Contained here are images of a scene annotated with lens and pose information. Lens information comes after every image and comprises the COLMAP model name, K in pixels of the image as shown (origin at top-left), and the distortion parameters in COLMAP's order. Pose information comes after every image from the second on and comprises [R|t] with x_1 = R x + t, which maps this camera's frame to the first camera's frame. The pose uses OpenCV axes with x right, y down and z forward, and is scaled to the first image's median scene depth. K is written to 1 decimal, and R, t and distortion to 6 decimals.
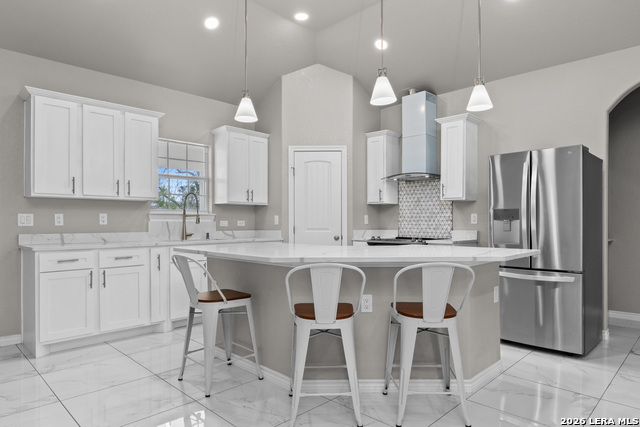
lens RADIAL K [[396.9, 0, 319.5], [0, 396.9, 218.9], [0, 0, 1]] dist [0.001801, 0.000410]
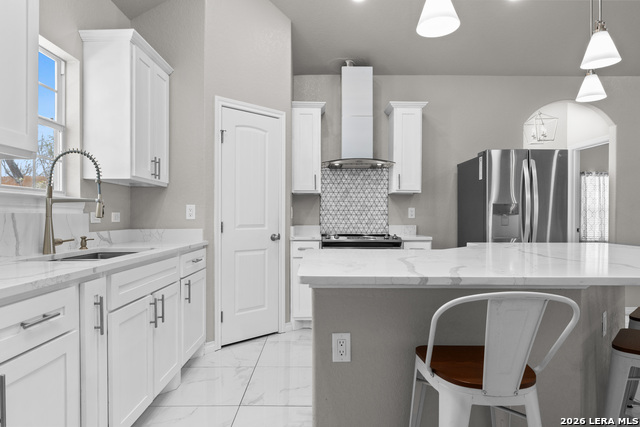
lens RADIAL K [[396.9, 0, 319.5], [0, 396.9, 218.9], [0, 0, 1]] dist [0.001801, 0.000410]
pose [[0.704279, -0.001705, 0.709921, -0.412025], [-0.008775, 0.999900, 0.011107, 0.004913], [-0.709869, -0.014052, 0.704194, 0.432728]]
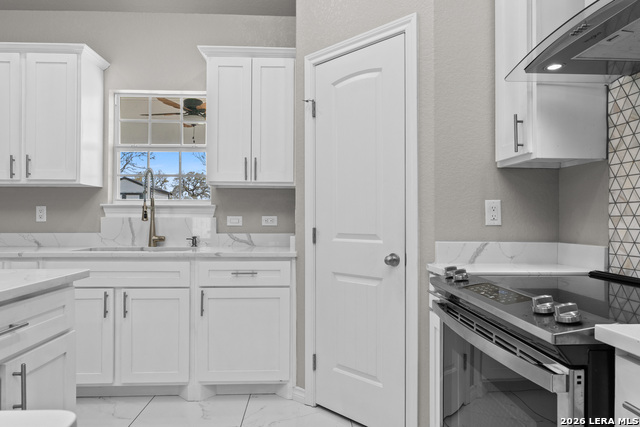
lens RADIAL K [[391.1, 0, 320.0], [0, 391.1, 213.5], [0, 0, 1]] dist [-0.023221, 0.000235]
pose [[0.738701, -0.006964, -0.673998, 0.244735], [0.003007, 0.999971, -0.007036, 0.004987], [0.674027, 0.003170, 0.738700, 0.672982]]
